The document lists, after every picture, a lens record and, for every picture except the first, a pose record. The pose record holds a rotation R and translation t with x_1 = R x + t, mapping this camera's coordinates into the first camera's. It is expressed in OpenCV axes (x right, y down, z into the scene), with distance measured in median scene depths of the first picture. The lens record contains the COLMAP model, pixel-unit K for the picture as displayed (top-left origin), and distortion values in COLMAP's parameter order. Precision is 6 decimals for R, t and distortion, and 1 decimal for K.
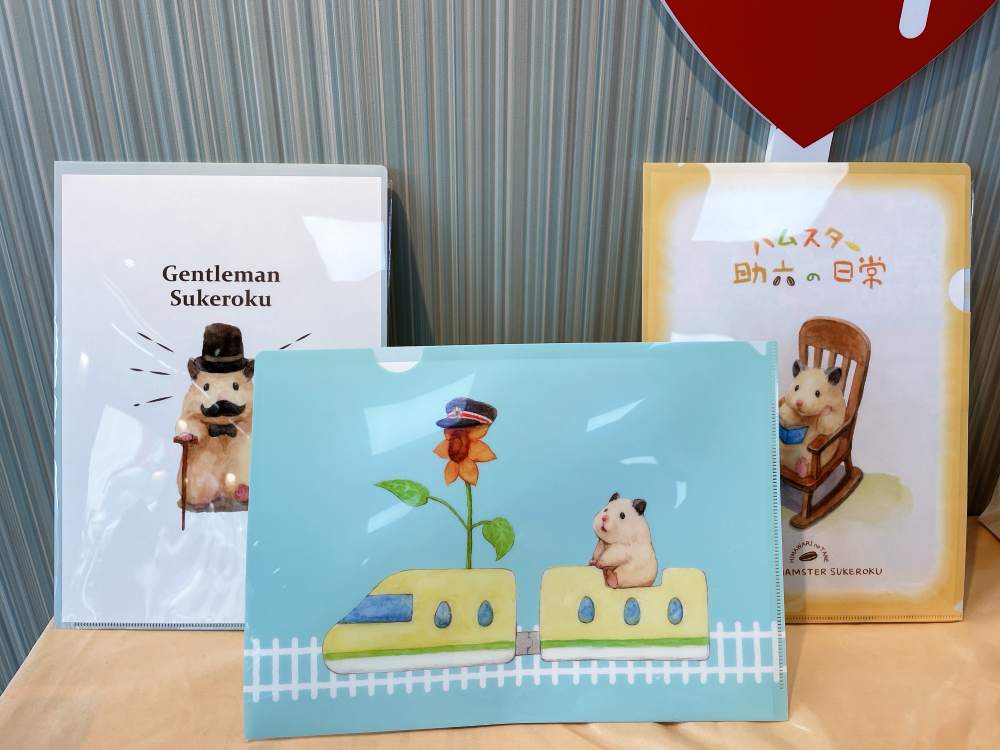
lens RADIAL K [[760.8, 0, 498.4], [0, 760.8, 365.7], [0, 0, 1]] dist [0.067857, -0.106946]
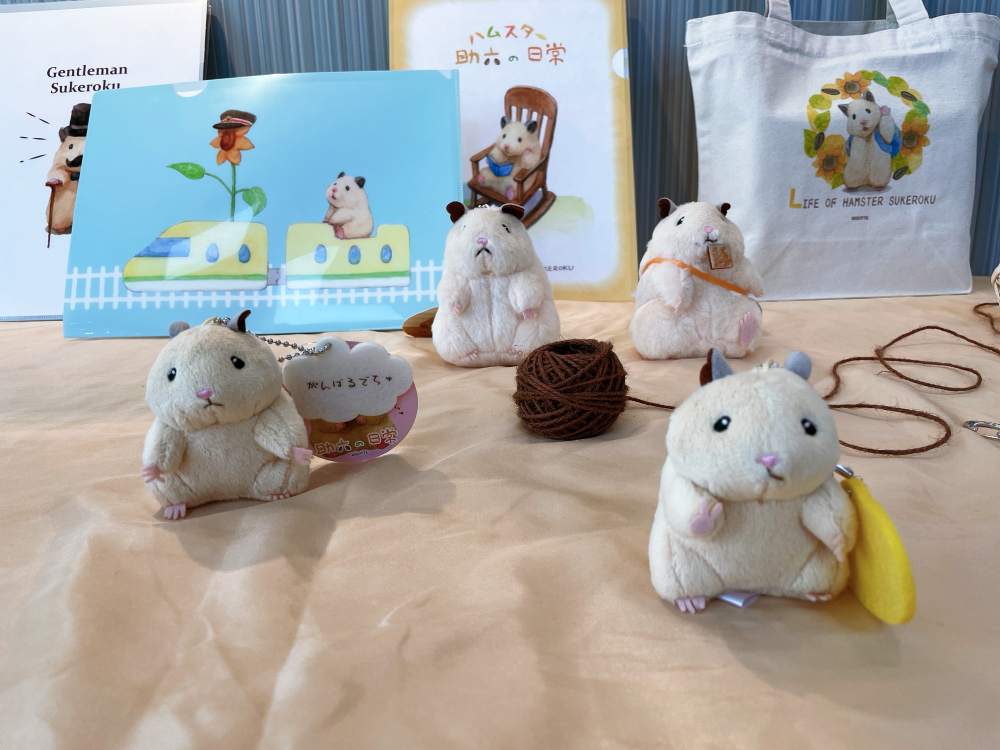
lens RADIAL K [[754.8, 0, 500.0], [0, 754.8, 375.0], [0, 0, 1]] dist [0.055534, -0.110516]
pose [[0.999439, -0.029350, -0.016101, 0.450202], [0.026801, 0.989717, -0.140507, 0.730739], [0.020060, 0.139997, 0.989949, -0.306896]]
